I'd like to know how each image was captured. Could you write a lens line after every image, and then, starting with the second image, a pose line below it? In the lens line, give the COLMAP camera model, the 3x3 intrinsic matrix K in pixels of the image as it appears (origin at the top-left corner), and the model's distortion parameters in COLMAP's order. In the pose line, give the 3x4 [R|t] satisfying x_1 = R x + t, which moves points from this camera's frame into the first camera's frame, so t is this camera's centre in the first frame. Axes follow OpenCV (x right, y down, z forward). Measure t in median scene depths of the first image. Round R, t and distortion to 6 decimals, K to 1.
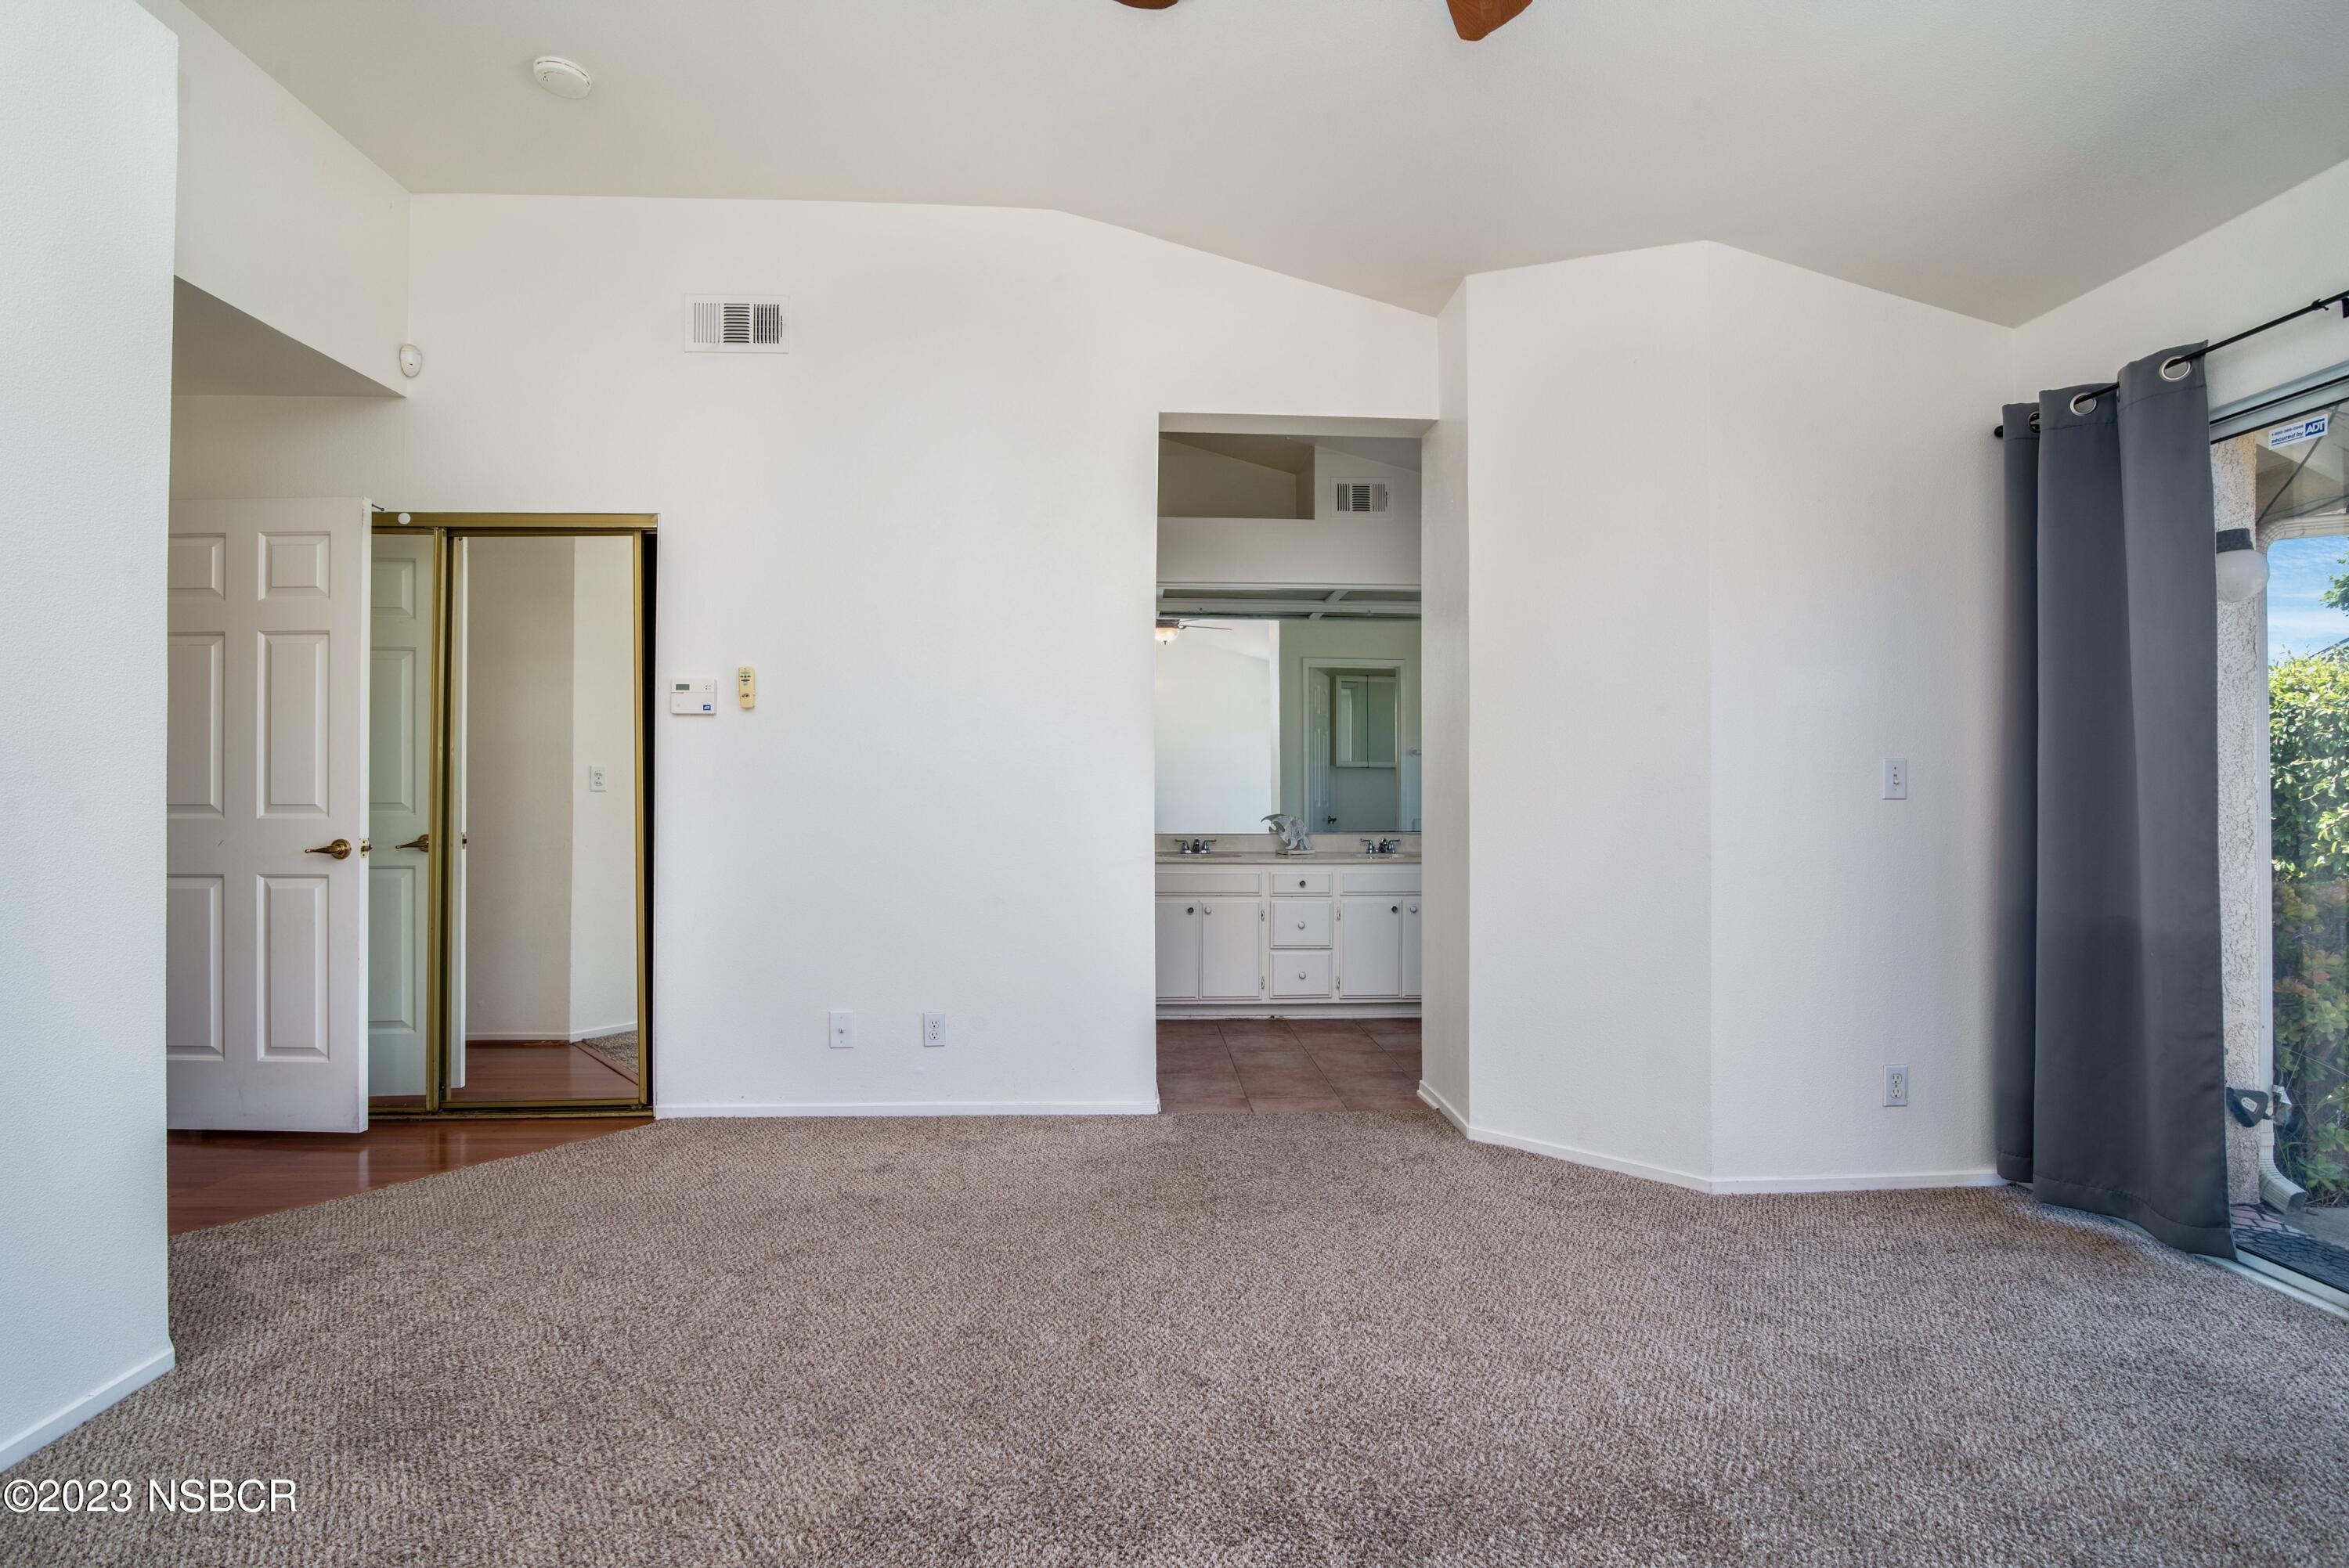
lens RADIAL K [[1068.4, 0, 1172.7], [0, 1068.4, 791.5], [0, 0, 1]] dist [-0.022404, 0.000471]
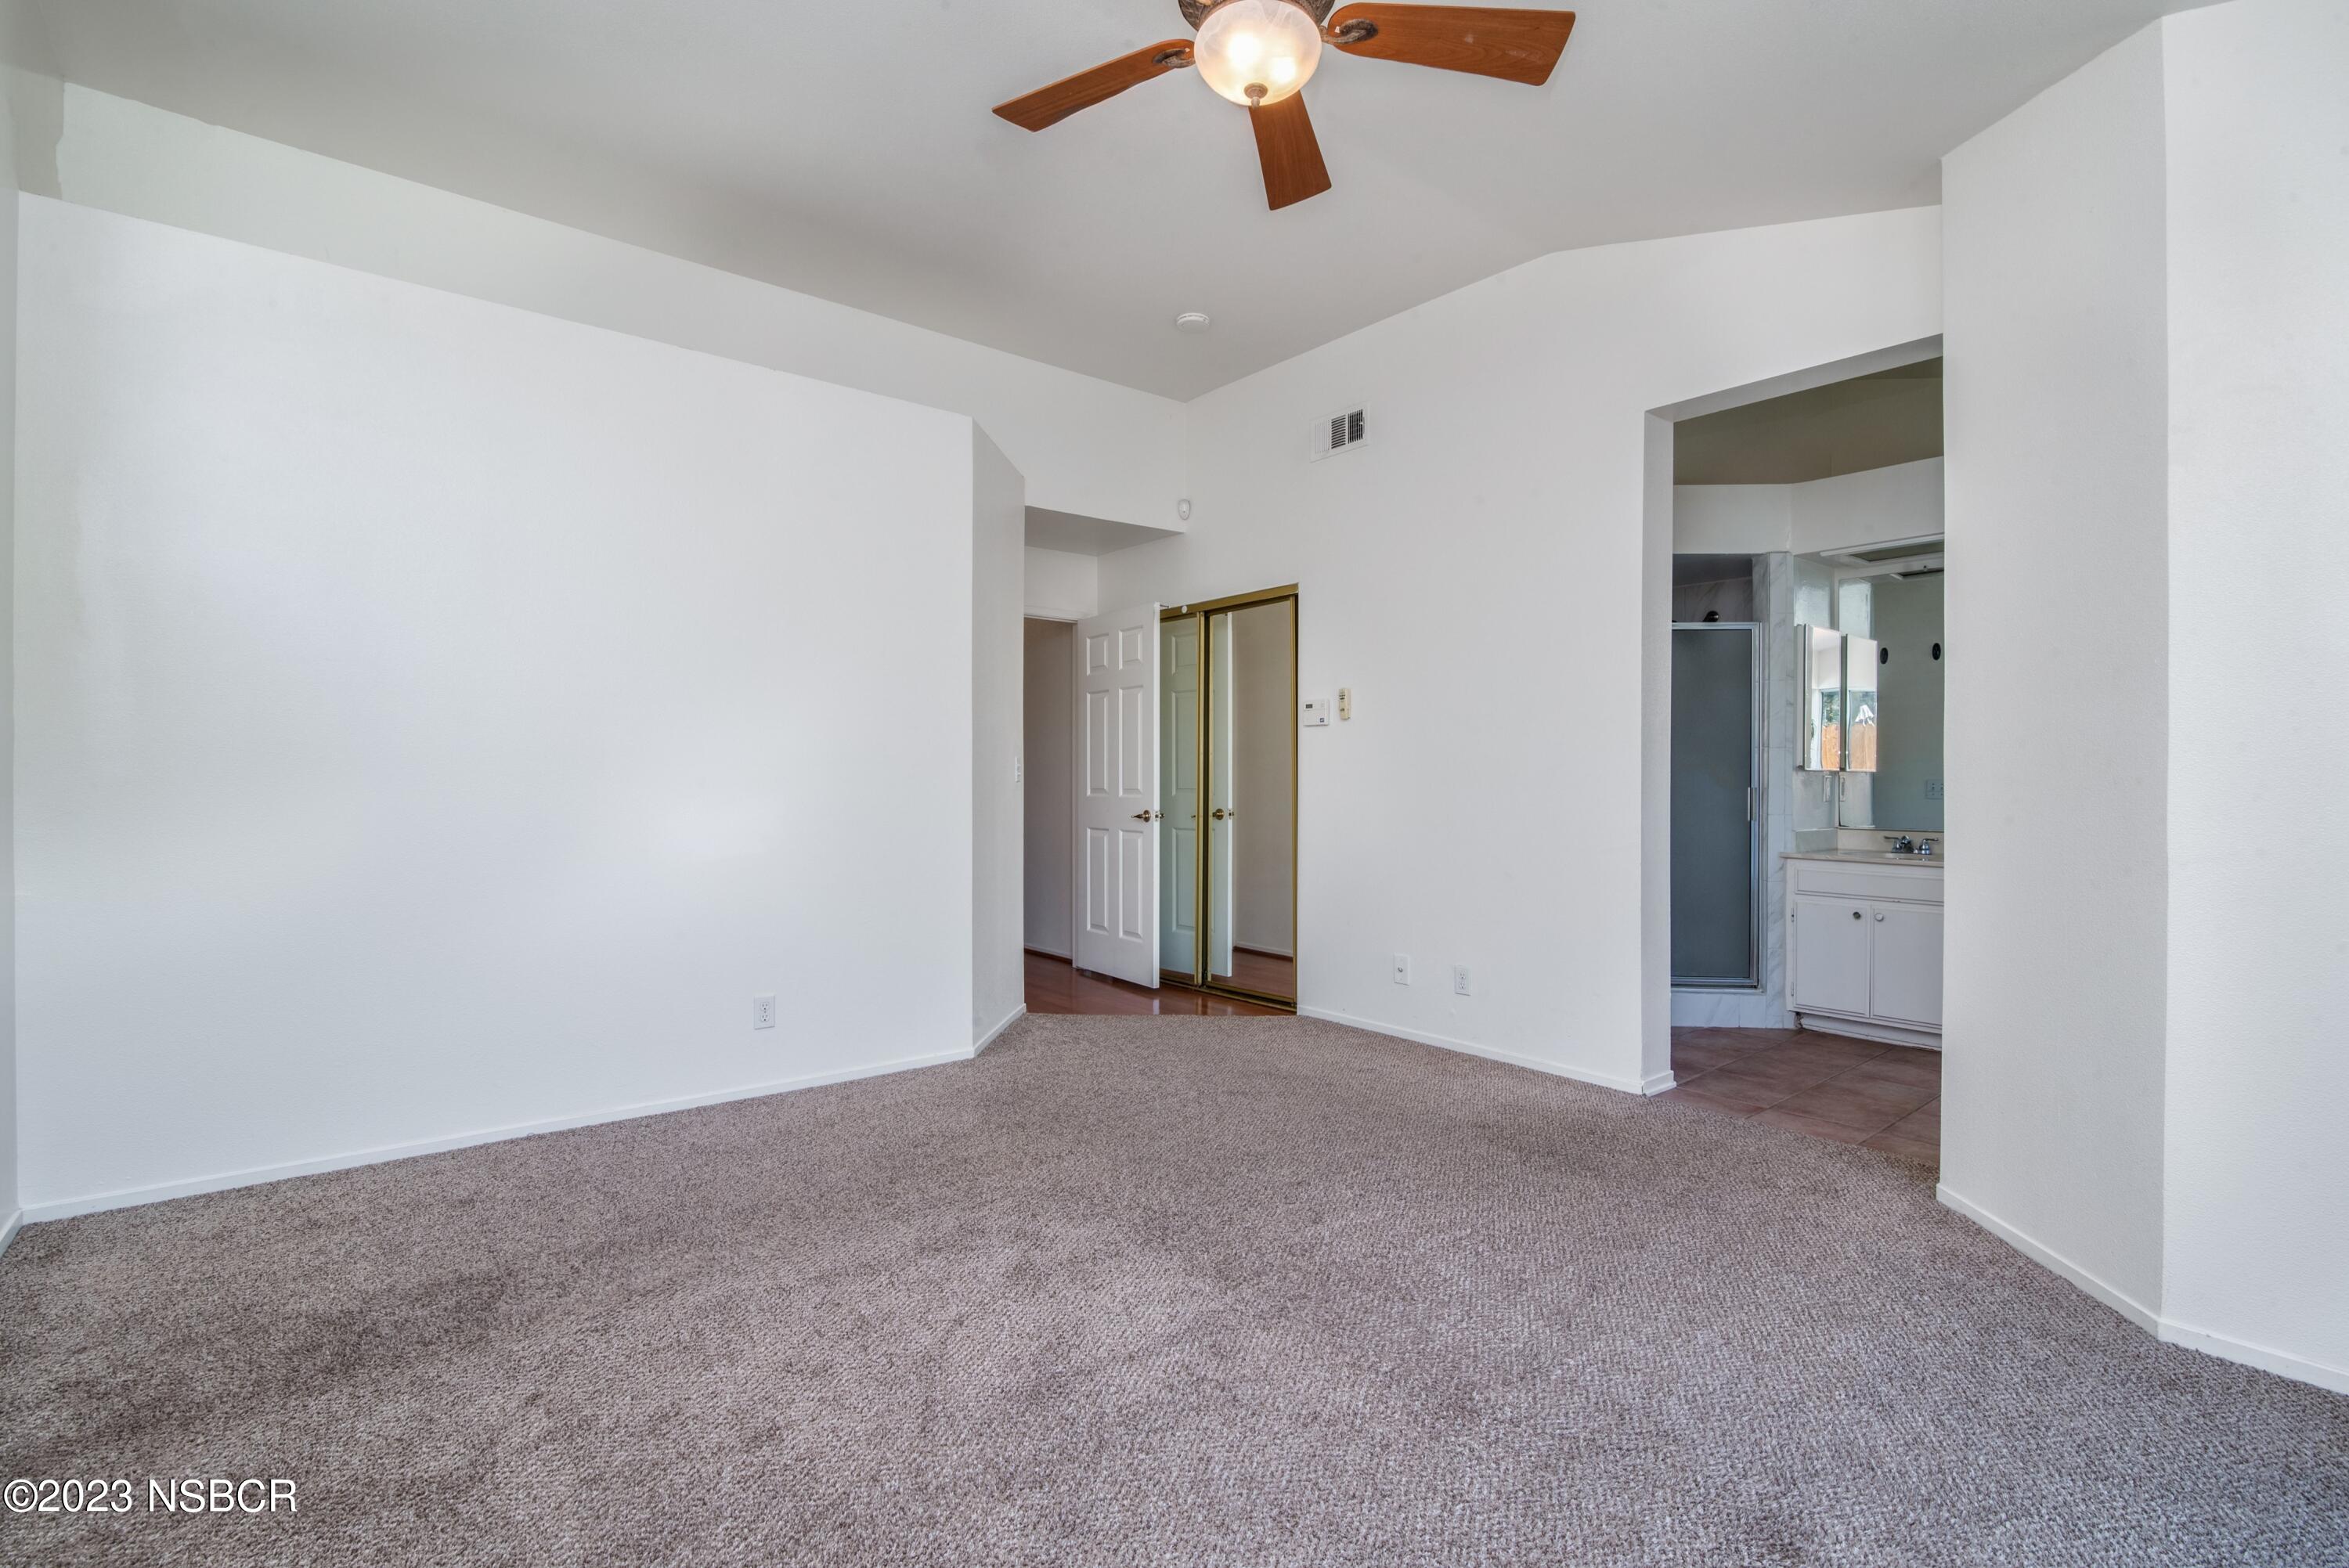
lens RADIAL K [[1068.4, 0, 1162.7], [0, 1068.4, 777.9], [0, 0, 1]] dist [-0.022404, 0.000471]
pose [[0.587207, -0.002622, -0.809433, 0.573246], [0.002908, 0.999995, -0.001130, -0.003273], [0.809432, -0.001690, 0.587212, 0.027860]]
